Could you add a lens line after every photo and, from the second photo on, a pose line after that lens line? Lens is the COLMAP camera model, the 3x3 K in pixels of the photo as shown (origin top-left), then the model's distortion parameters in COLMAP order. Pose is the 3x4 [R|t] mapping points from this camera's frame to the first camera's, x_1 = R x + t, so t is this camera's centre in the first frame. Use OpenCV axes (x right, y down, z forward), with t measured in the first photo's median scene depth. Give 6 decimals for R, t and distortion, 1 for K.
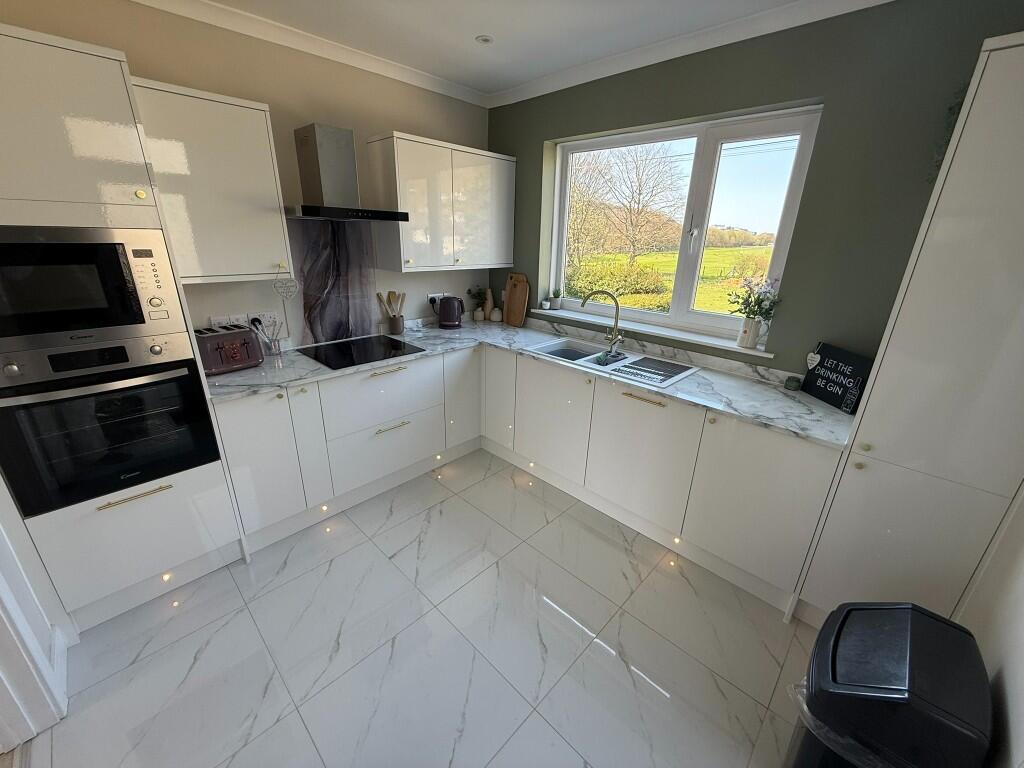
lens RADIAL K [[407.6, 0, 506.0], [0, 407.6, 382.5], [0, 0, 1]] dist [0.002096, -0.000177]
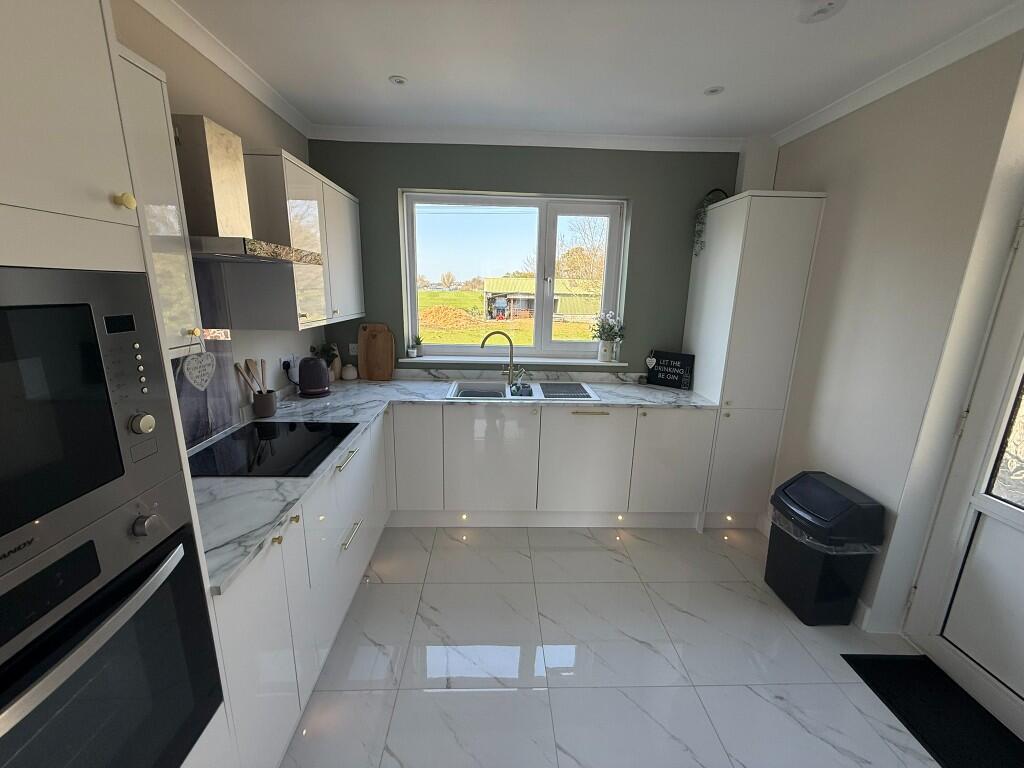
lens RADIAL K [[407.0, 0, 512.0], [0, 407.0, 384.0], [0, 0, 1]] dist [0.000971, -0.000098]
pose [[0.691303, -0.176140, 0.700767, -0.537778], [0.243317, 0.969939, 0.003766, -0.085284], [-0.680365, 0.167905, 0.713380, 0.224610]]
